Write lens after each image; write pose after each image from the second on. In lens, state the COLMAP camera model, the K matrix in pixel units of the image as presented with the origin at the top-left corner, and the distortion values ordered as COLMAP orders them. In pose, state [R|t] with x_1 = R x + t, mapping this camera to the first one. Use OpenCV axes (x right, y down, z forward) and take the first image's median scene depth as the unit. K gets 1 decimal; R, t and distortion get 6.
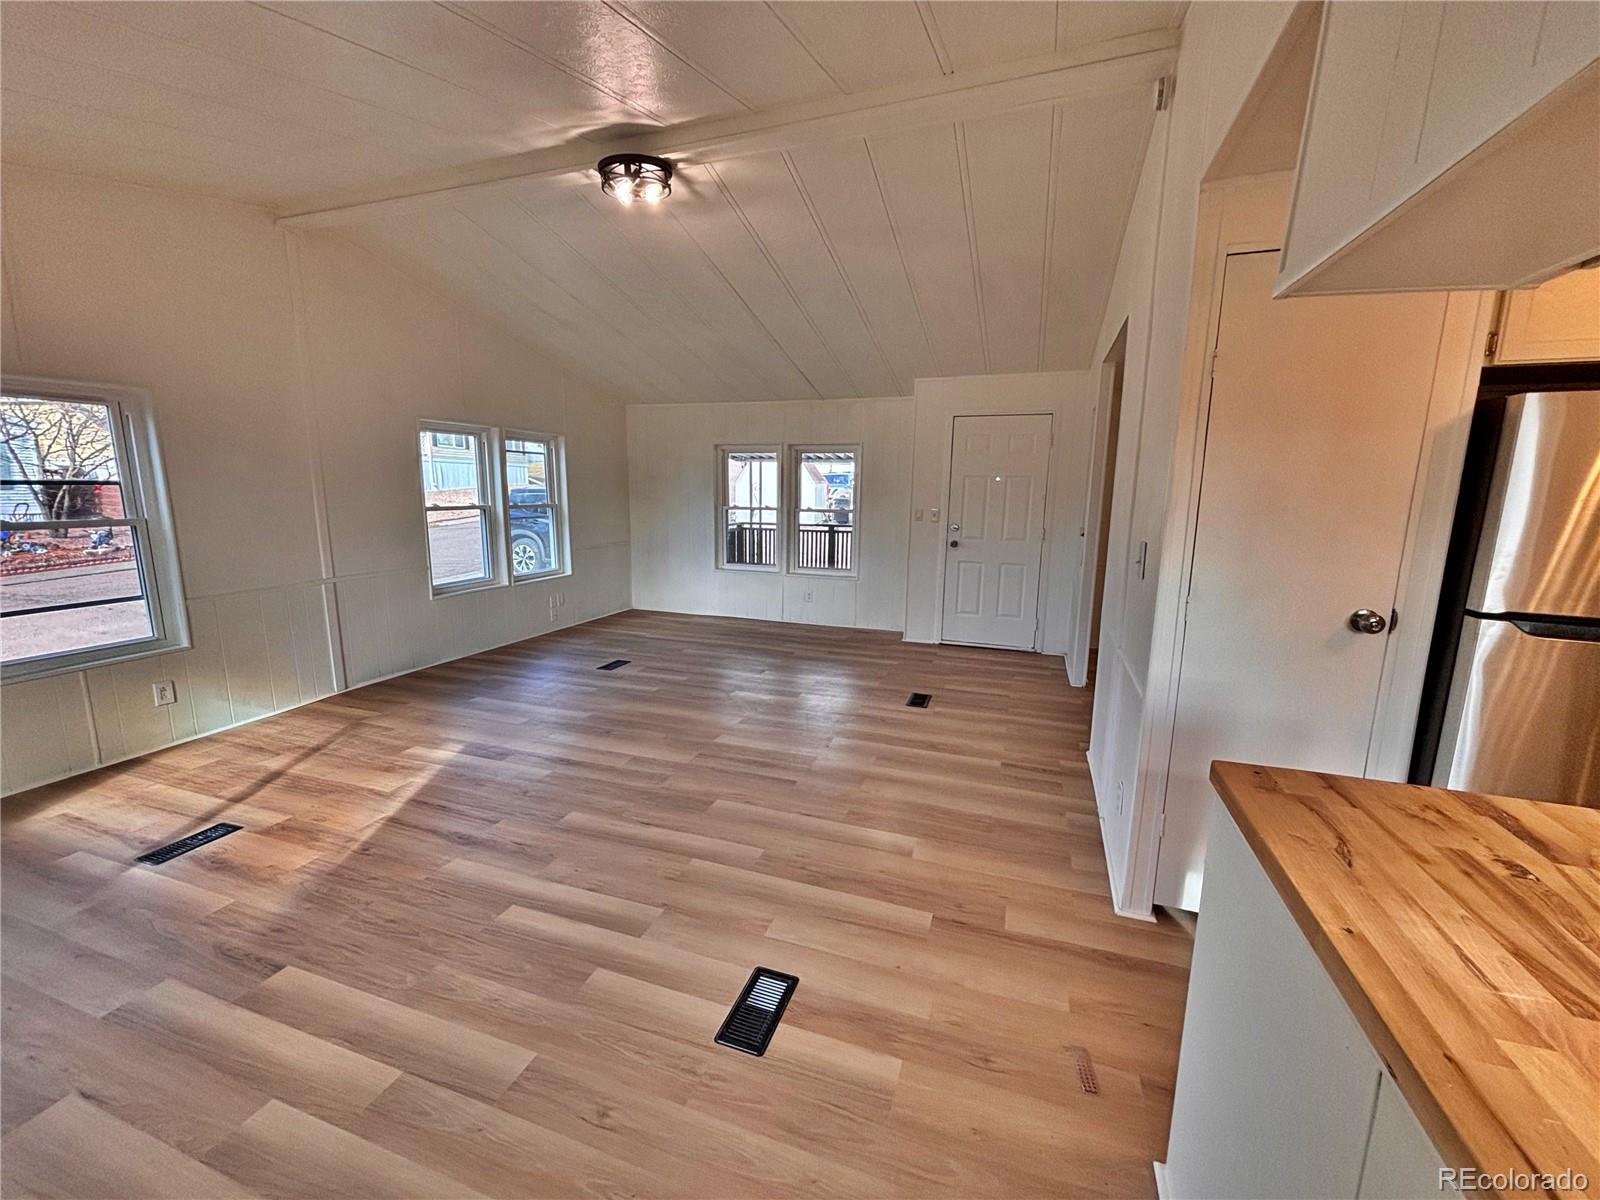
lens RADIAL K [[647.3, 0, 797.1], [0, 647.3, 597.7], [0, 0, 1]] dist [-0.000908, 0.000308]
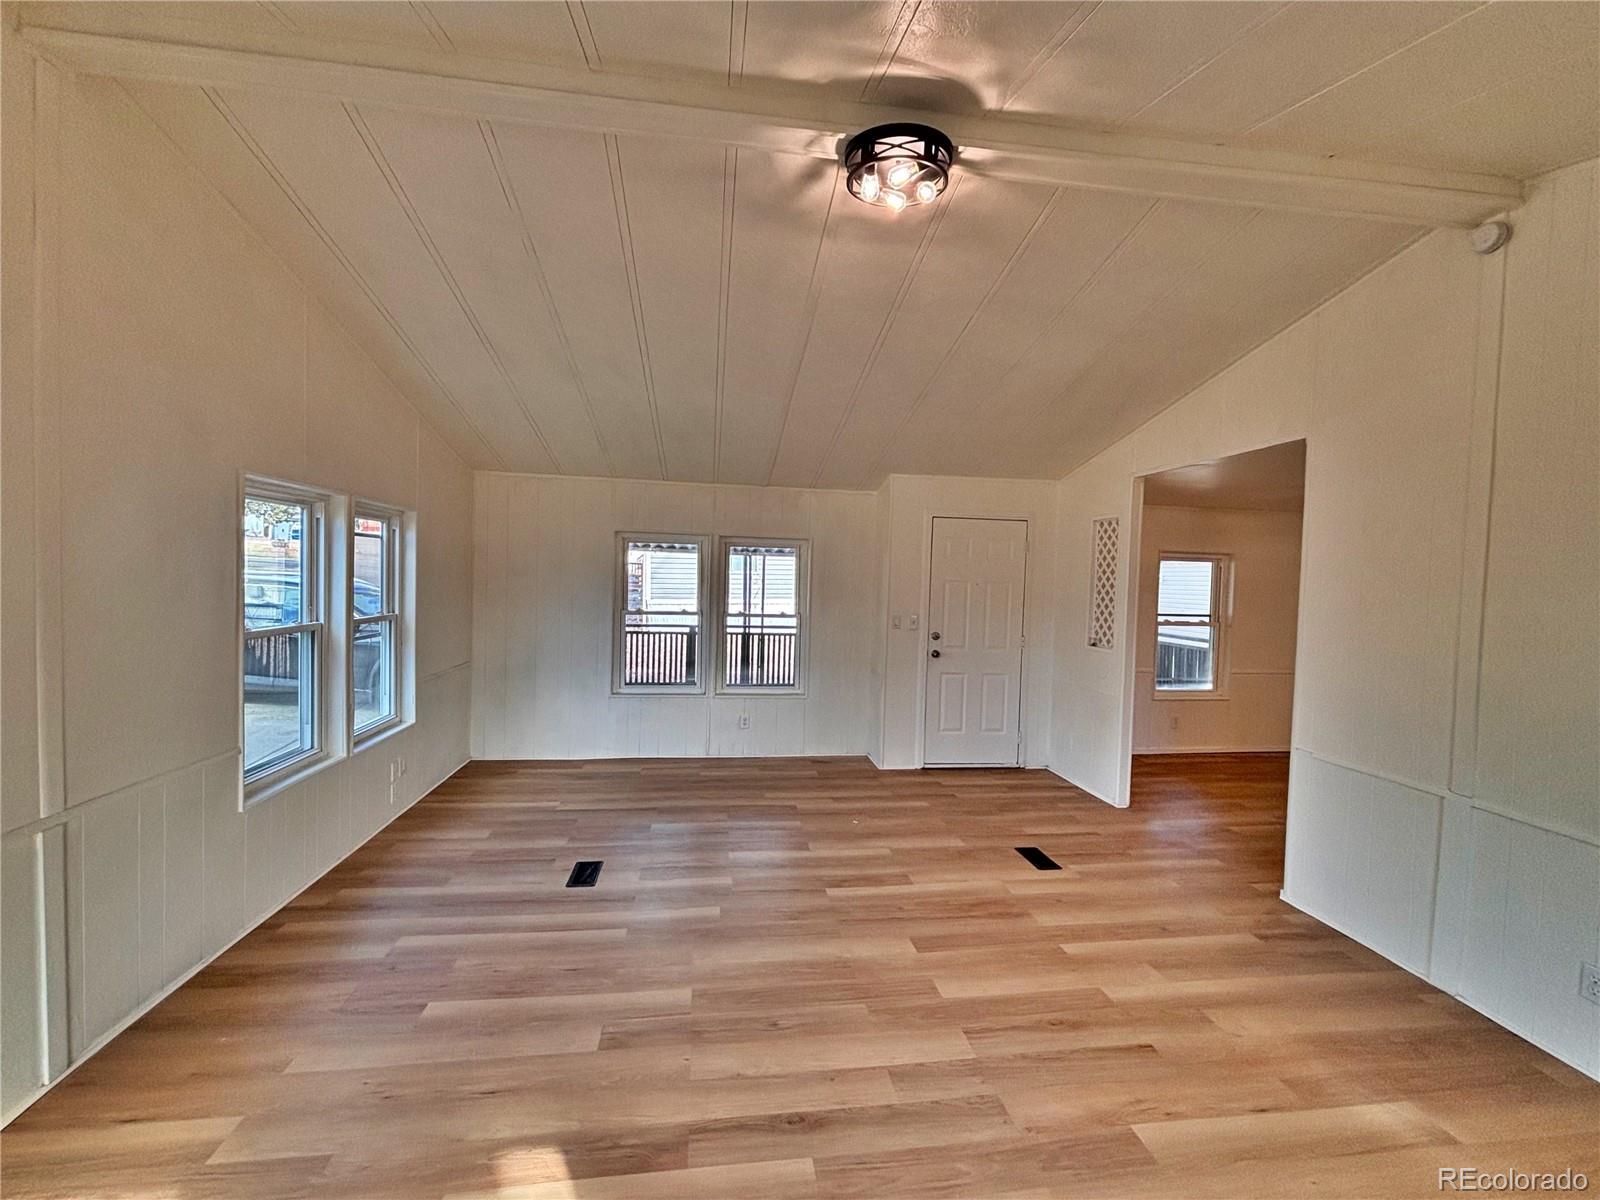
lens RADIAL K [[668.6, 0, 793.3], [0, 668.6, 596.0], [0, 0, 1]] dist [0.000614, -0.000449]
pose [[0.888524, 0.001433, 0.458827, -0.578088], [0.057424, 0.991785, -0.114298, -0.111188], [-0.455222, 0.127905, 0.881143, 0.426344]]
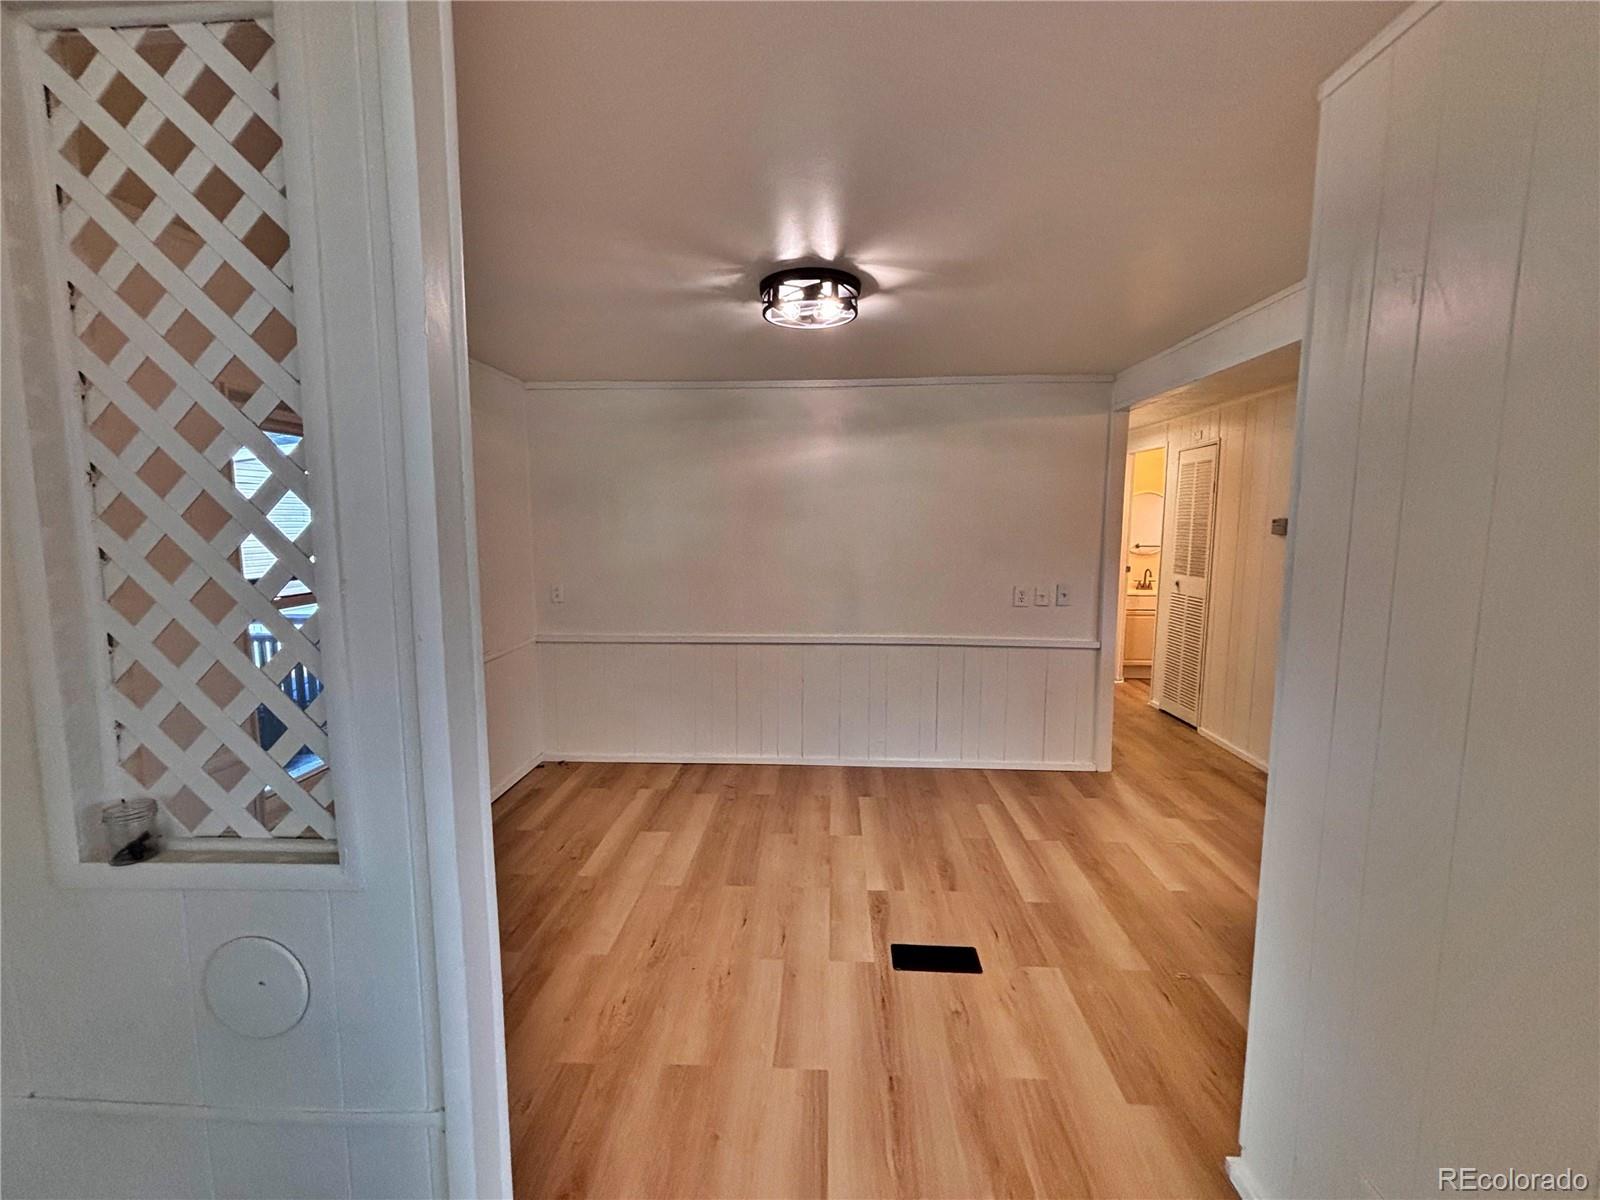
lens RADIAL K [[666.8, 0, 808.3], [0, 666.8, 609.2], [0, 0, 1]] dist [-0.002314, -0.000356]
pose [[-0.297276, -0.116017, 0.947717, 0.340987], [0.155133, 0.973532, 0.167838, -0.212220], [-0.942105, 0.196916, -0.271409, 1.208619]]
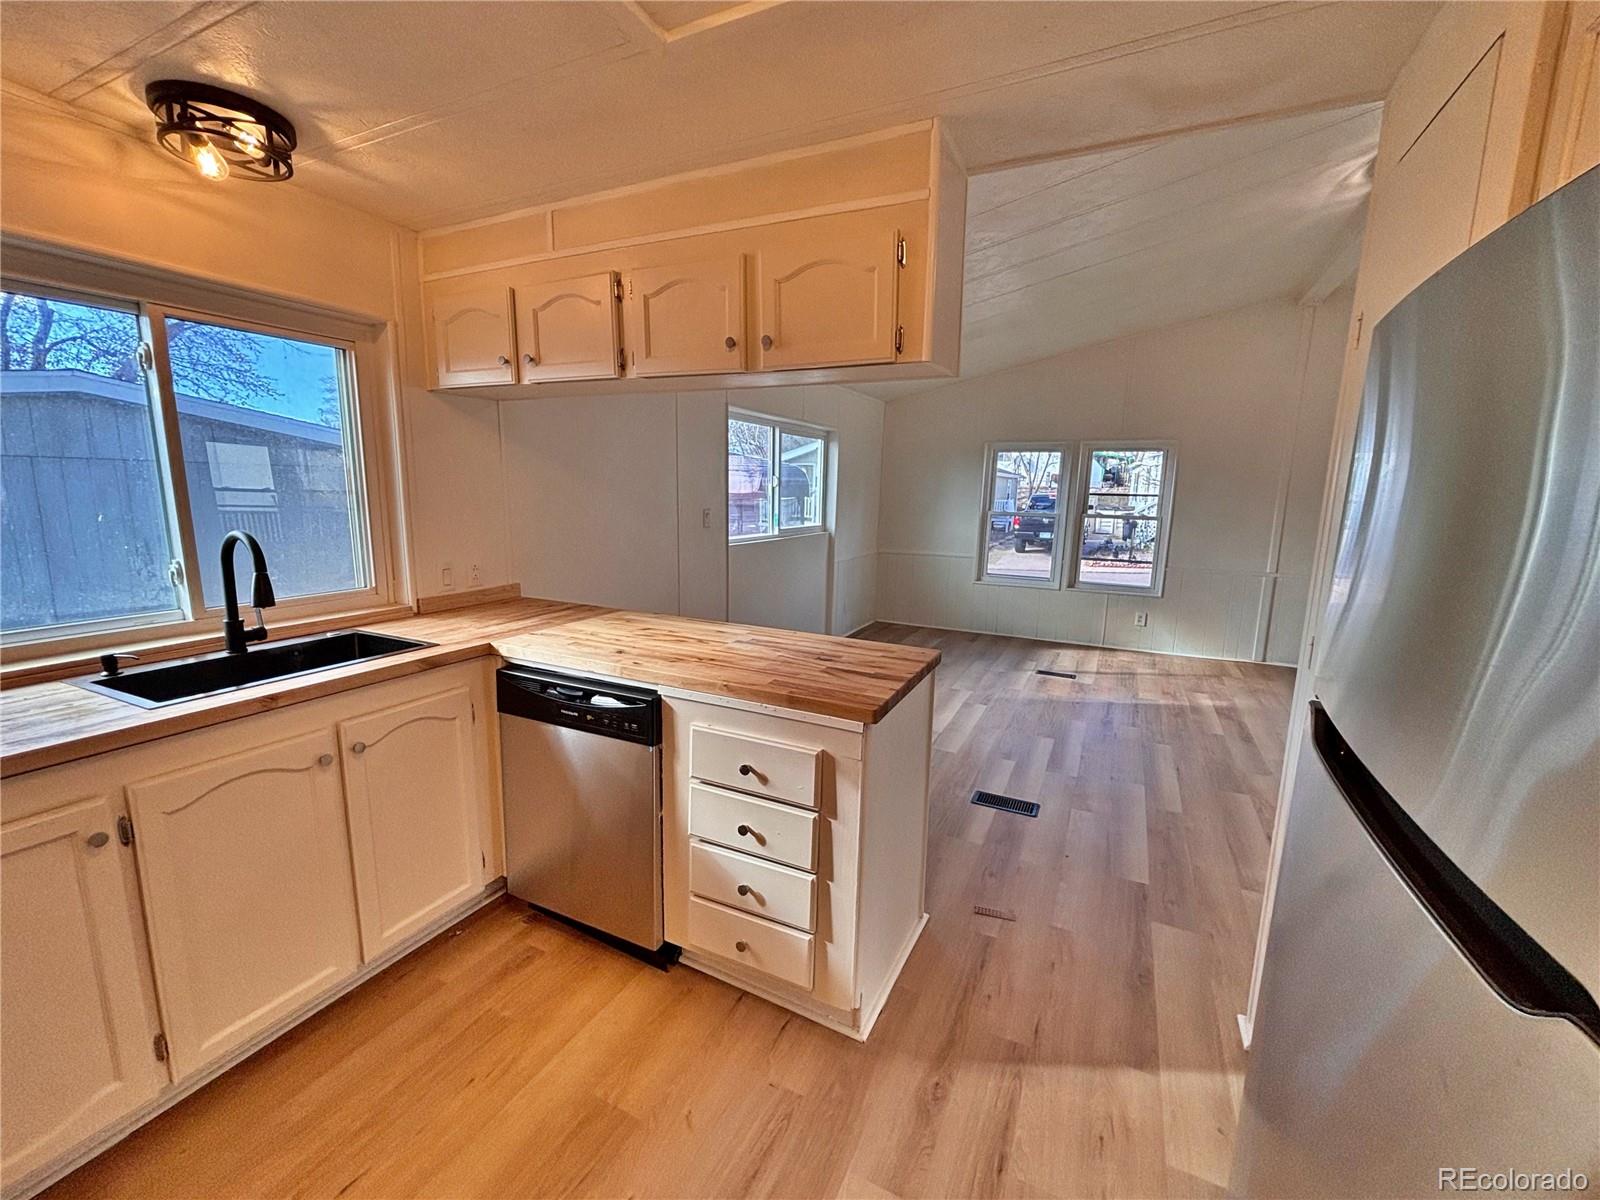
lens RADIAL K [[658.3, 0, 798.9], [0, 658.3, 597.5], [0, 0, 1]] dist [0.000222, -0.003308]
pose [[-0.120329, 0.152485, -0.980953, 0.785593], [-0.191594, 0.965989, 0.173660, -0.034309], [0.974070, 0.208841, -0.087021, 0.257391]]
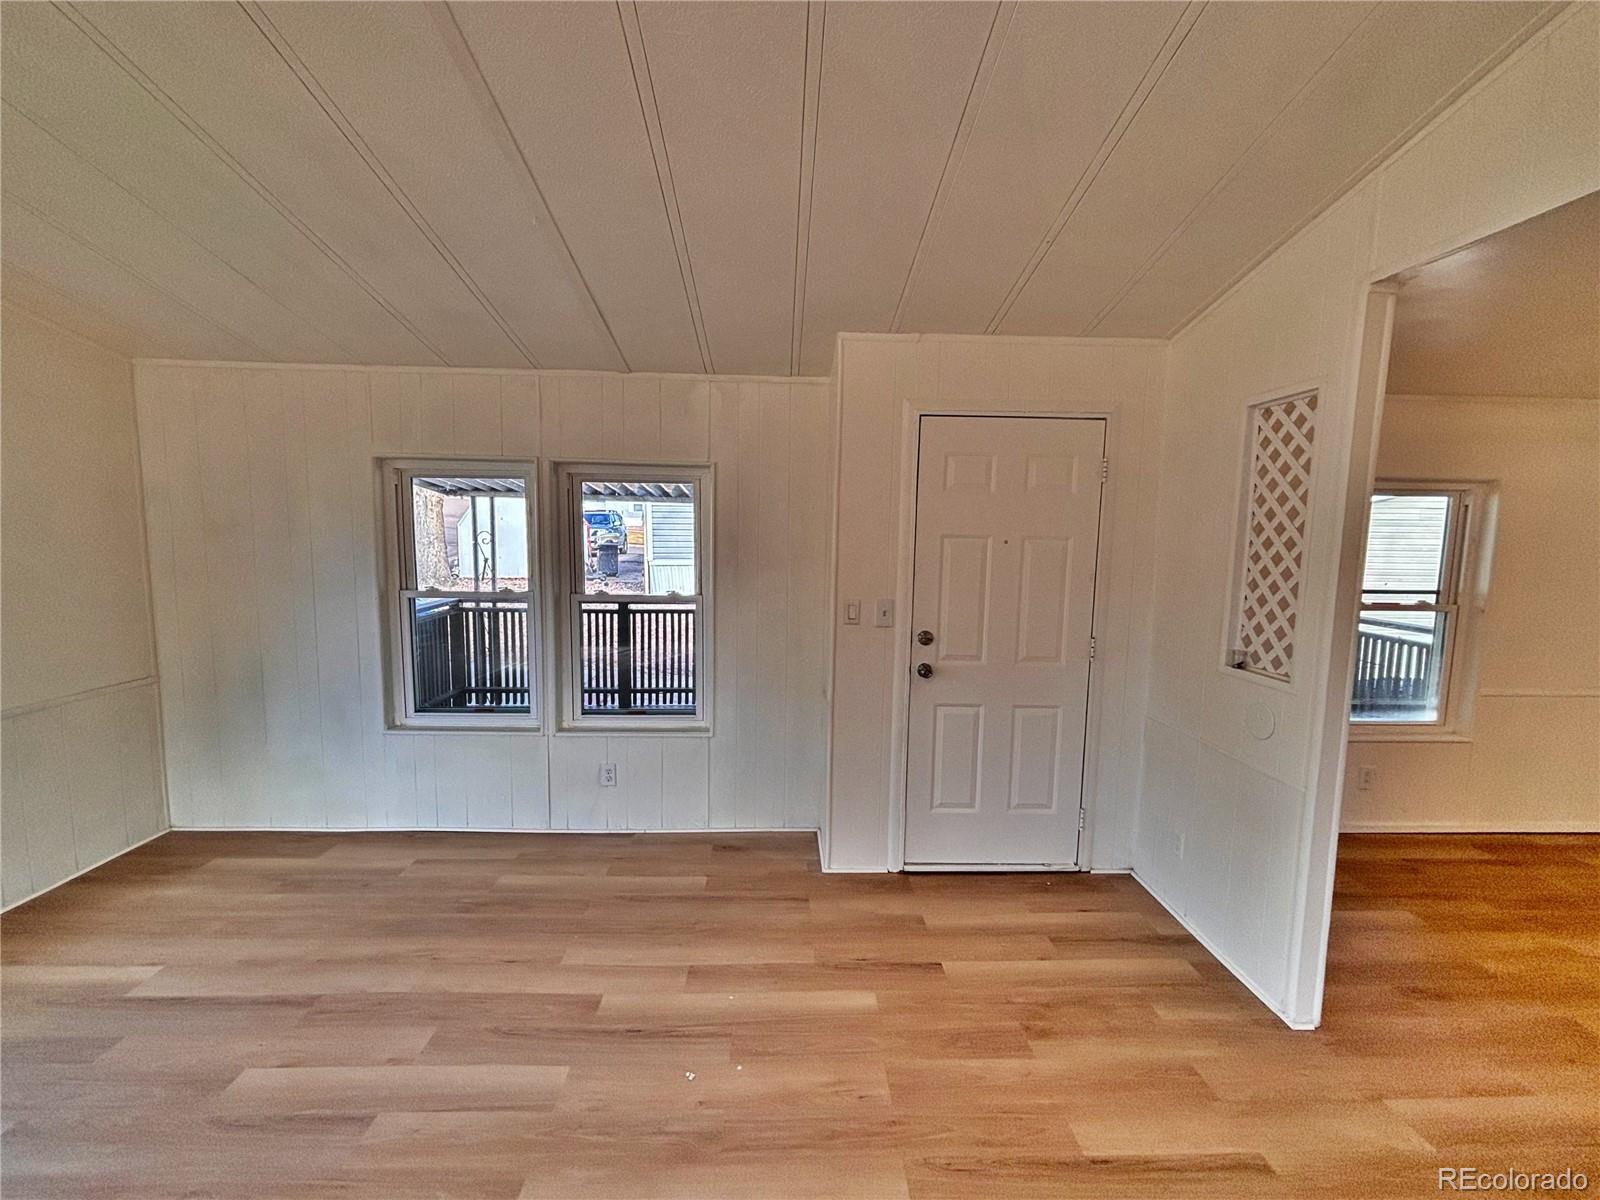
lens RADIAL K [[661.7, 0, 799.6], [0, 661.7, 595.2], [0, 0, 1]] dist [-0.000198, 0.000711]
pose [[0.931299, -0.032343, 0.362817, -0.044229], [0.055069, 0.997103, -0.052468, -0.193358], [-0.360069, 0.068843, 0.930382, 0.909377]]
